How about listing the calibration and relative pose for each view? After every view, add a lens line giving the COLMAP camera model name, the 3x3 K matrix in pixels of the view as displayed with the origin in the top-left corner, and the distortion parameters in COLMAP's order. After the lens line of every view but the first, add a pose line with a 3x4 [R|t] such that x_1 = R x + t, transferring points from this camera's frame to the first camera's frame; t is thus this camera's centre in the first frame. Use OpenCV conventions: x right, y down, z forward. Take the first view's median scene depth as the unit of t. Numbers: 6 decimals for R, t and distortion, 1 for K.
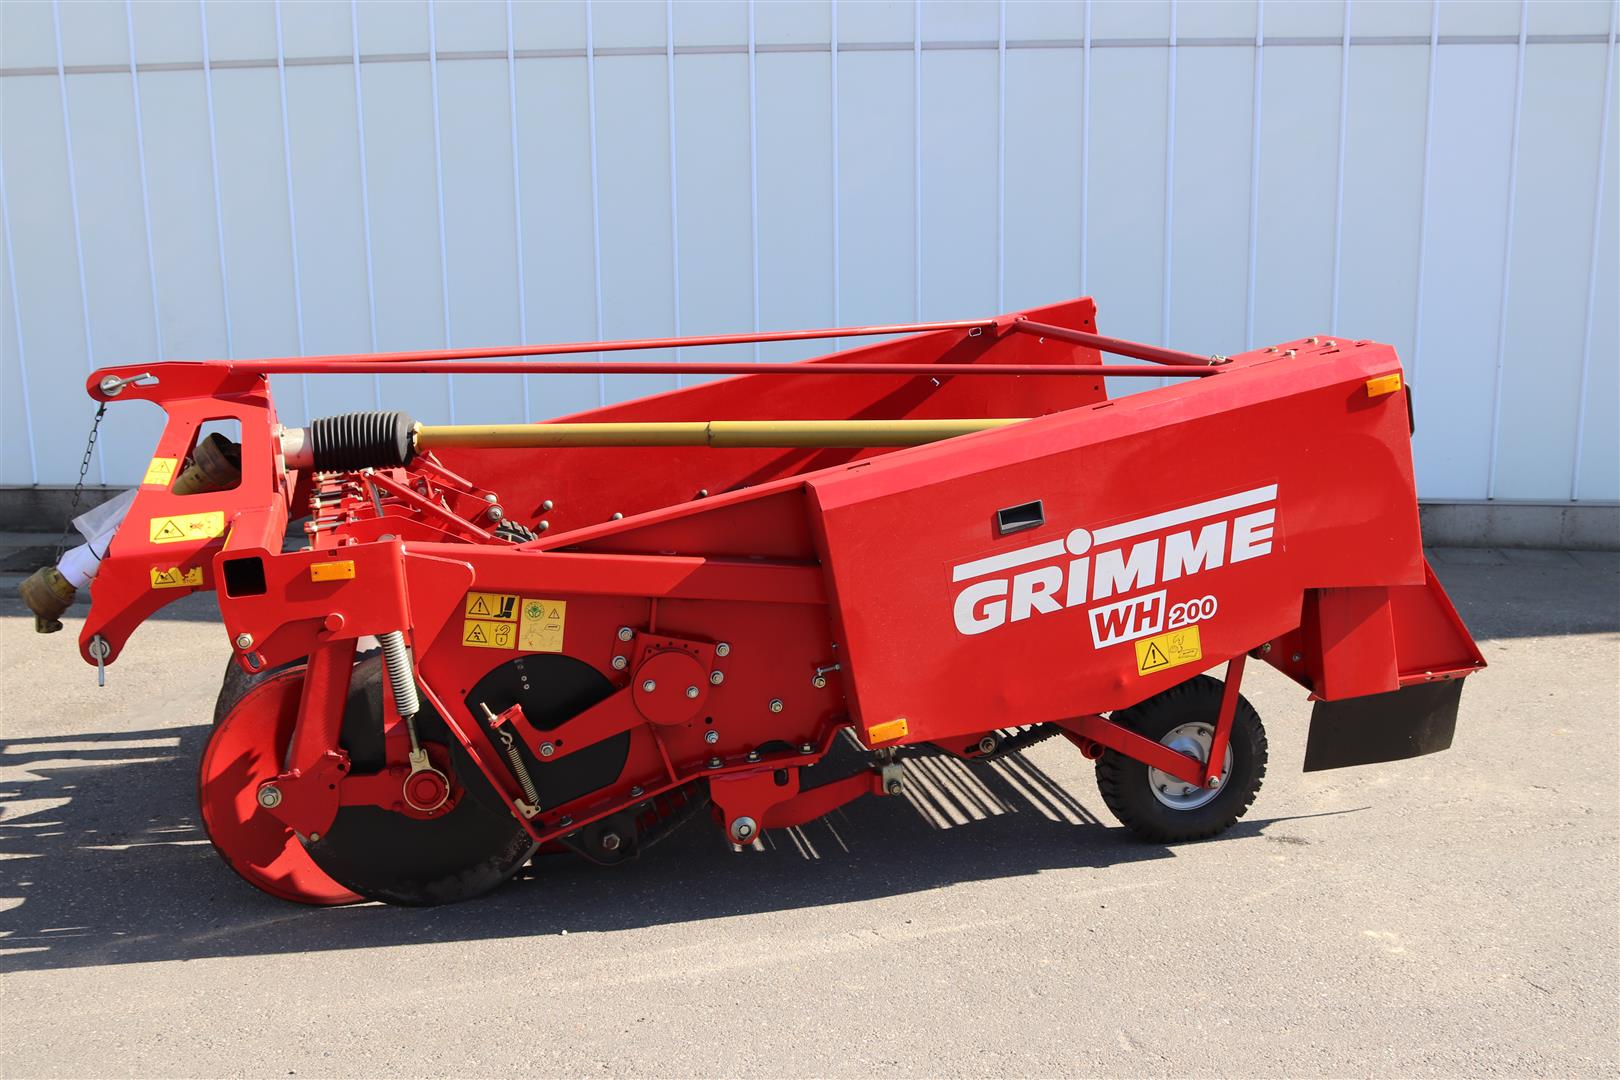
lens RADIAL K [[1707.8, 0, 810.0], [0, 1707.8, 540.0], [0, 0, 1]] dist [-0.093283, 0.048471]
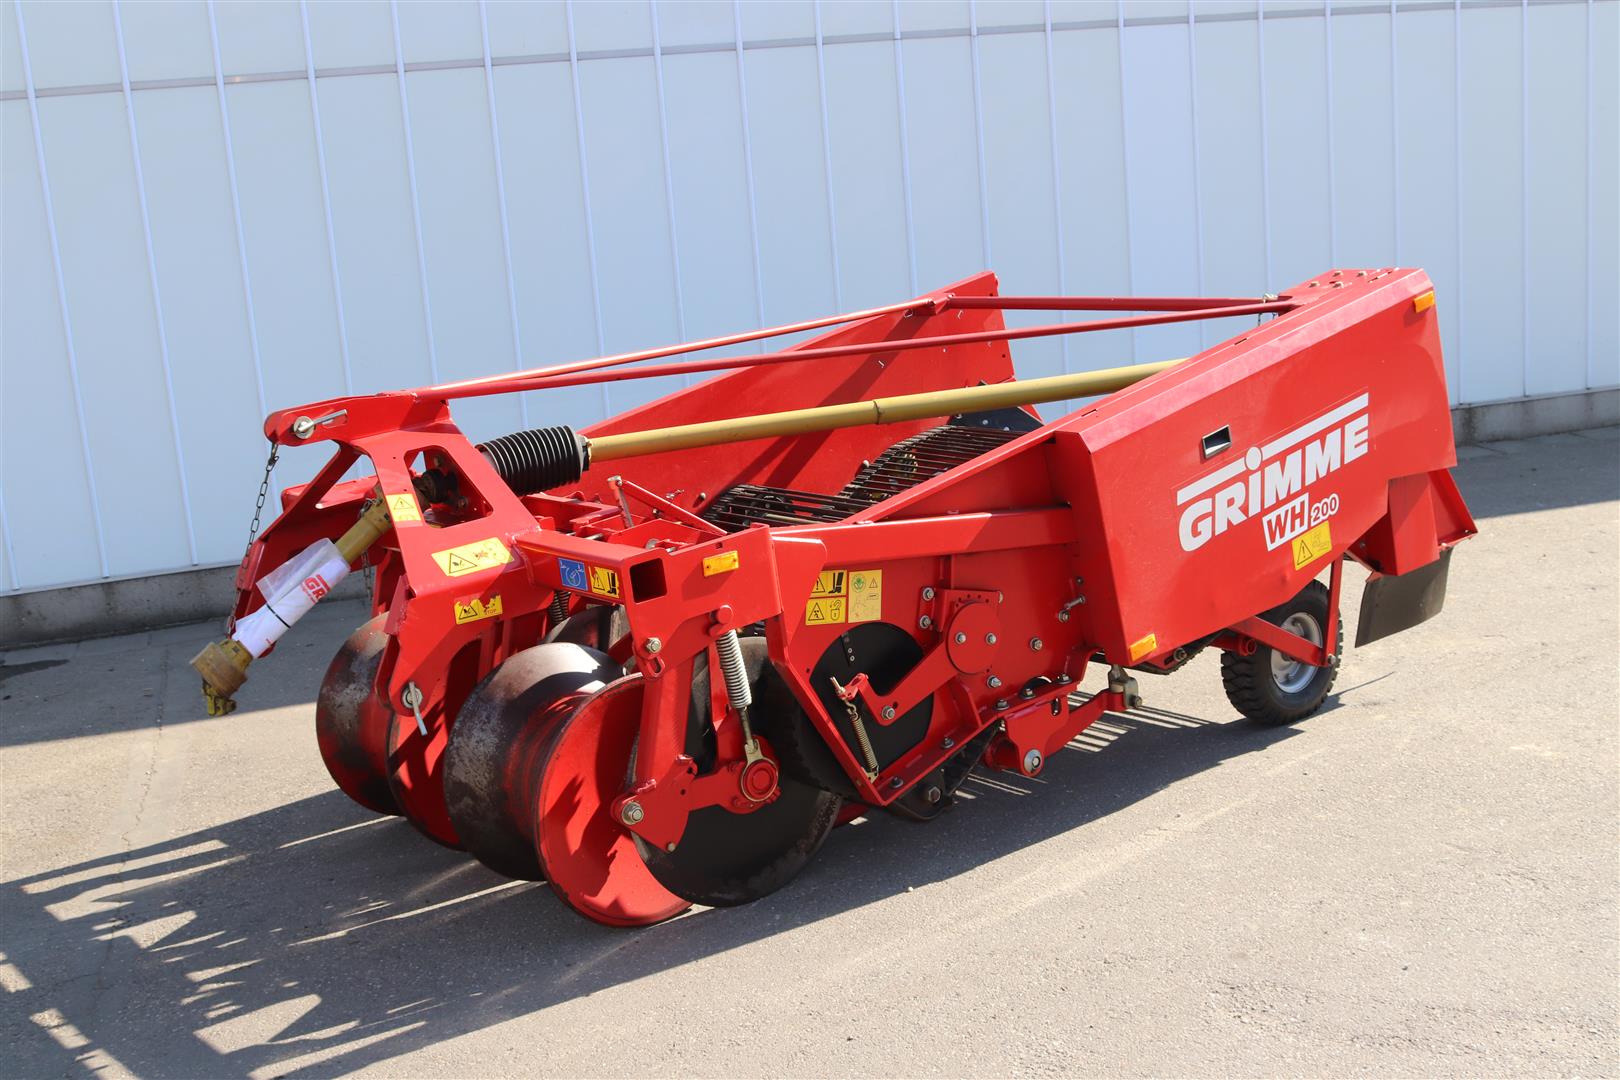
lens RADIAL K [[1877.3, 0, 810.0], [0, 1877.3, 540.0], [0, 0, 1]] dist [-0.095231, 0.045483]
pose [[0.915405, -0.137240, 0.378415, -0.588691], [0.149454, 0.988764, -0.002942, 0.014162], [-0.373760, 0.059248, 0.925631, -0.047054]]
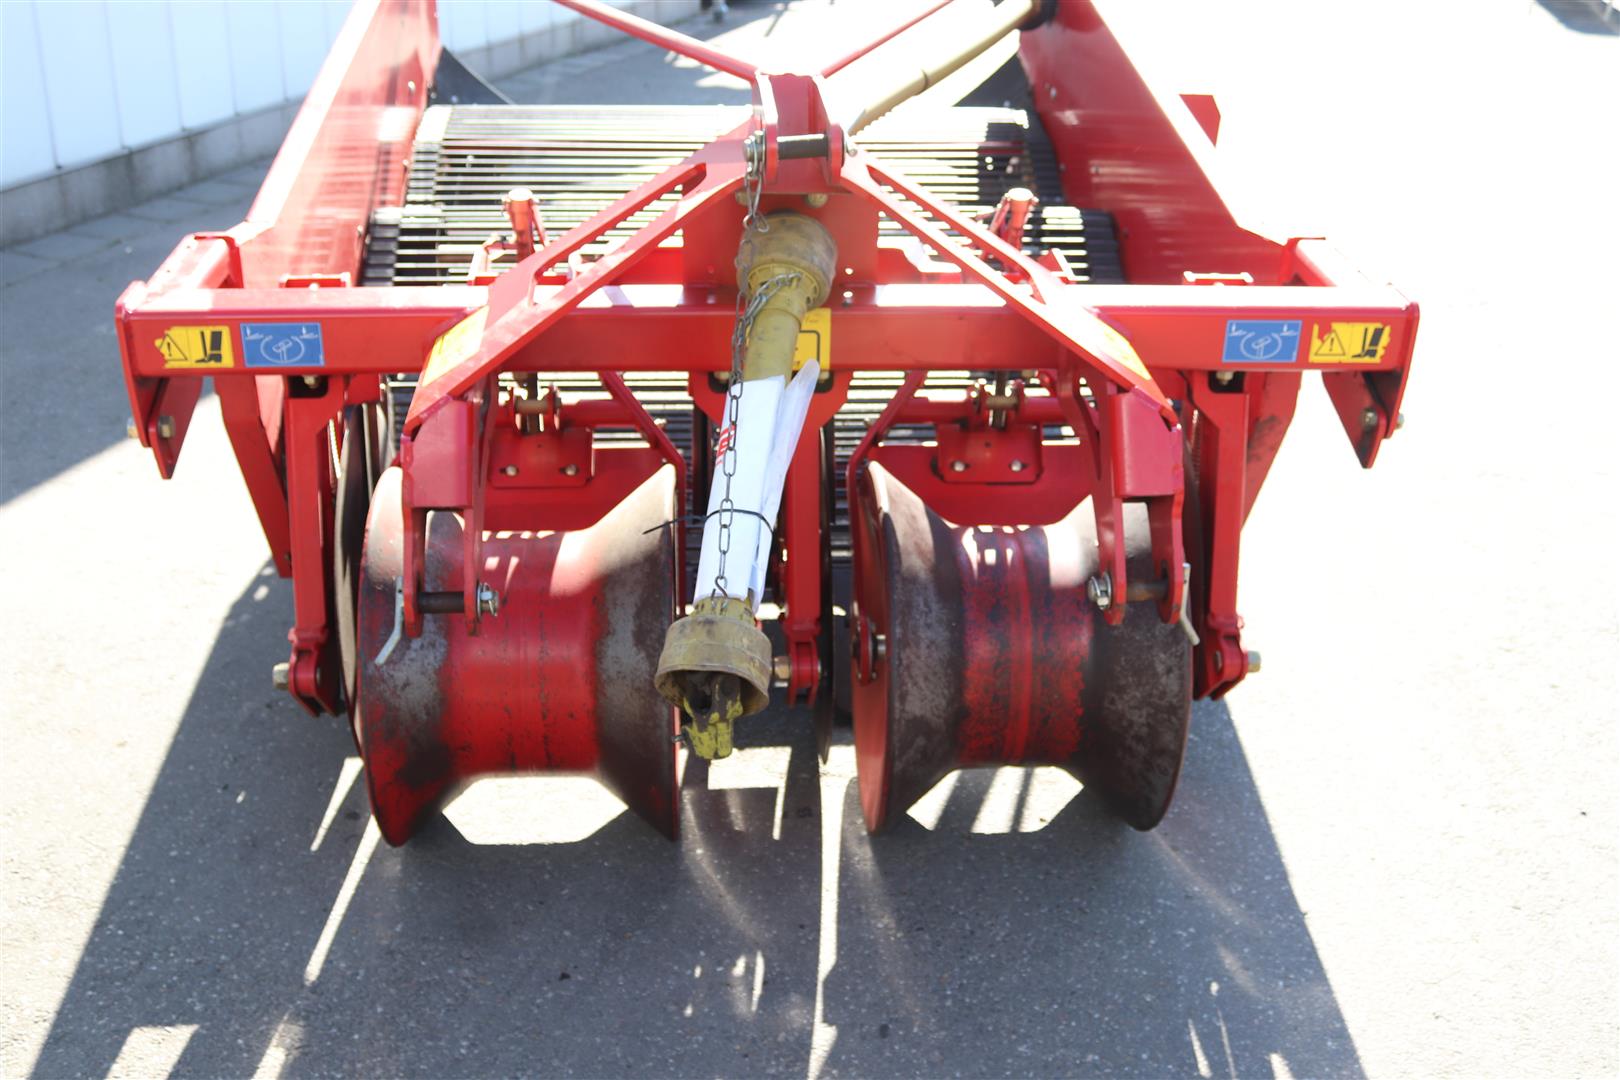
lens RADIAL K [[1707.8, 0, 810.0], [0, 1707.8, 540.0], [0, 0, 1]] dist [-0.093283, 0.048471]
pose [[0.188320, -0.391725, 0.900604, -0.926008], [0.177469, 0.915488, 0.361090, -0.171527], [-0.965940, 0.091829, 0.241924, 0.958766]]
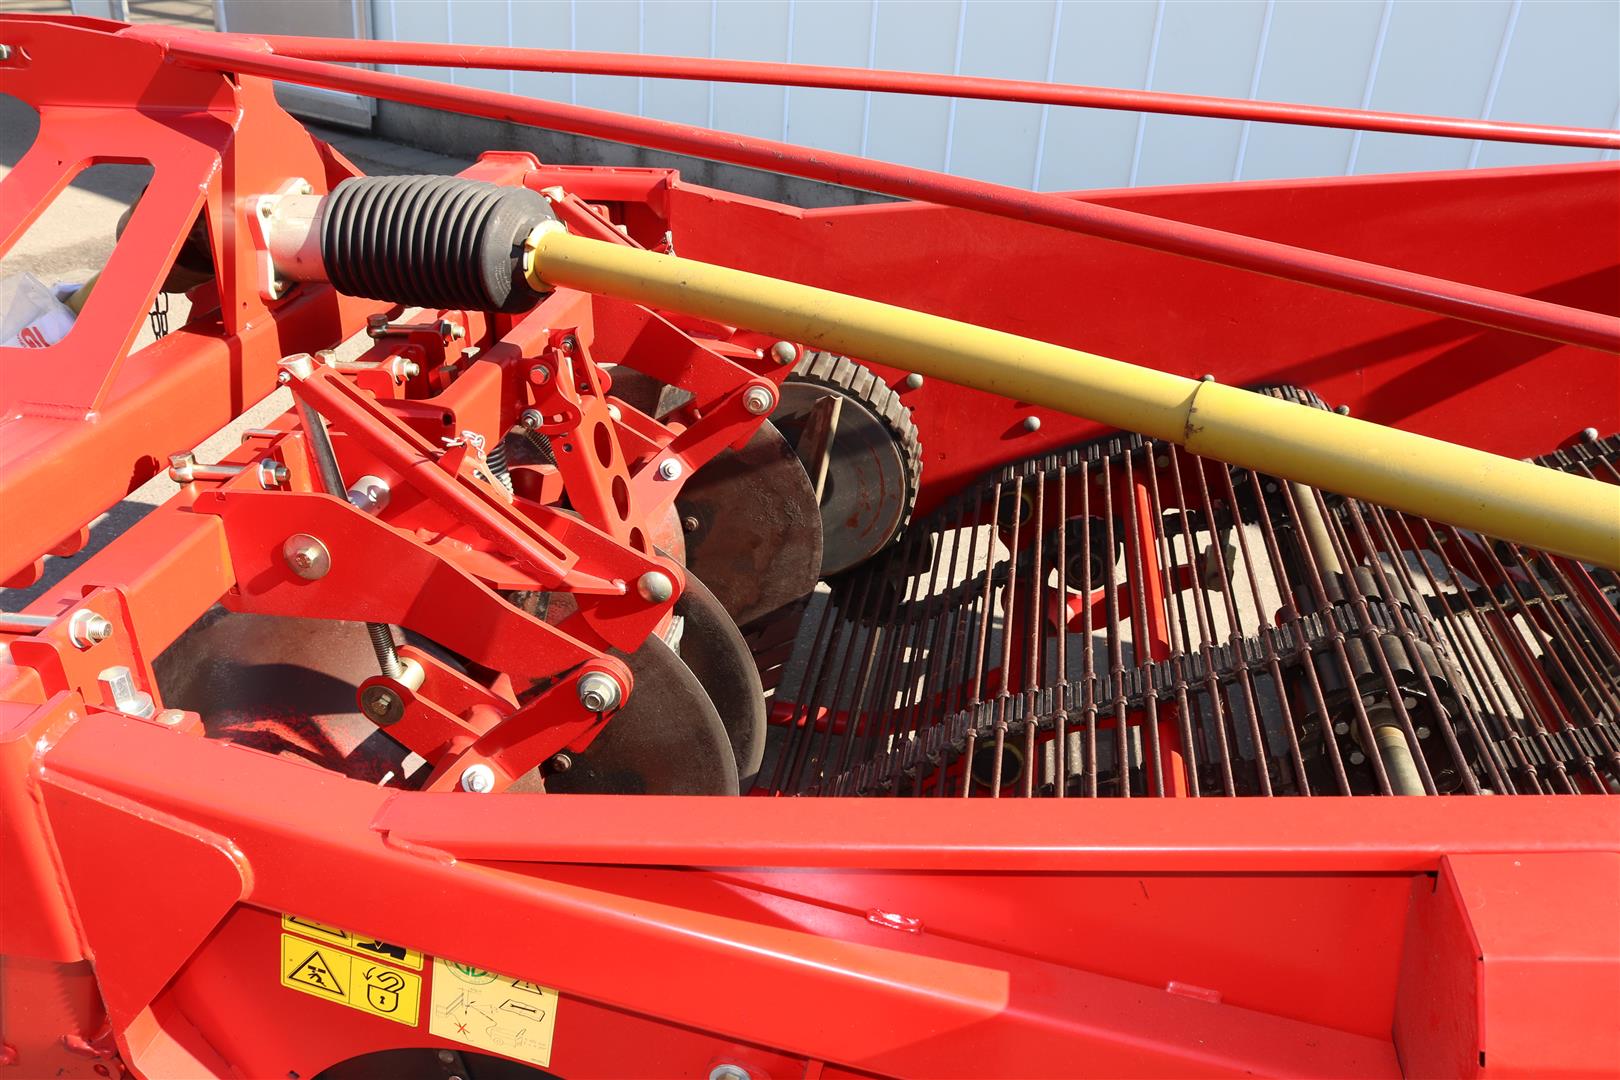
lens RADIAL K [[1368.4, 0, 810.0], [0, 1368.4, 540.0], [0, 0, 1]] dist [-0.074918, -0.001455]
pose [[0.911287, 0.251963, -0.325685, -0.034339], [-0.156999, 0.943796, 0.290862, -0.117197], [0.380667, -0.213927, 0.899627, 0.766650]]
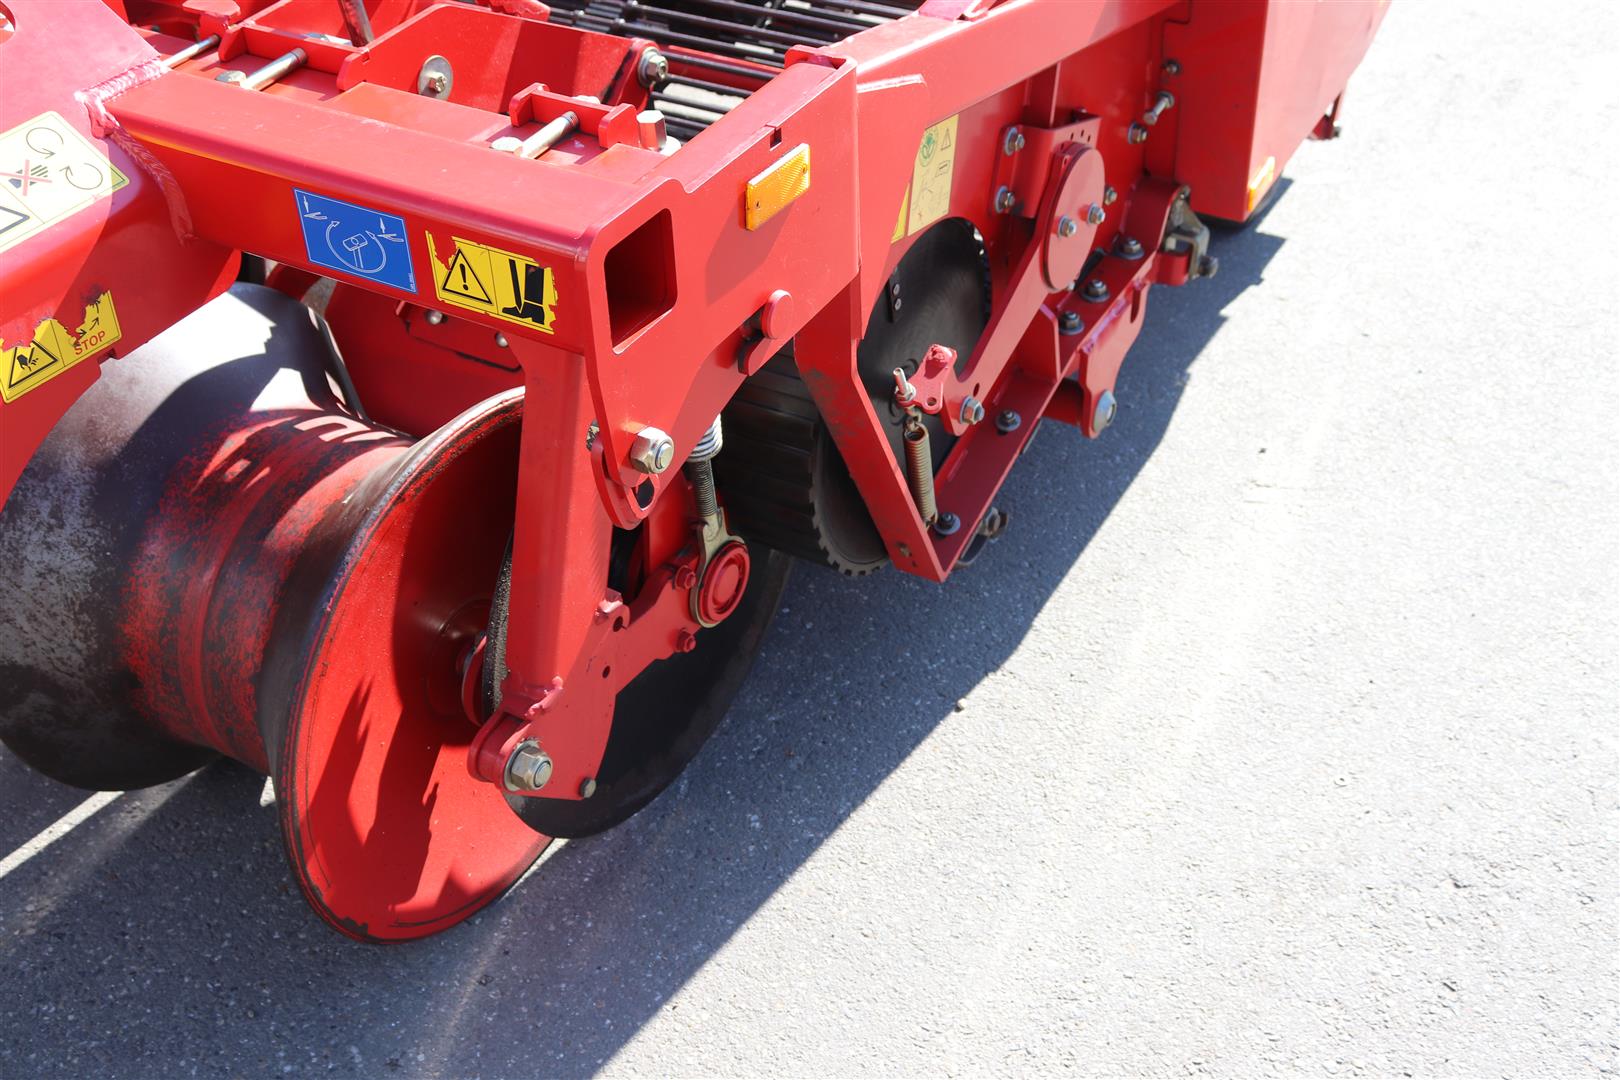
lens RADIAL K [[1707.8, 0, 810.0], [0, 1707.8, 540.0], [0, 0, 1]] dist [-0.093283, 0.048471]
pose [[0.695193, -0.406795, 0.592642, -0.475163], [0.128574, 0.881536, 0.454272, -0.072999], [-0.707230, -0.239608, 0.665141, 0.659393]]
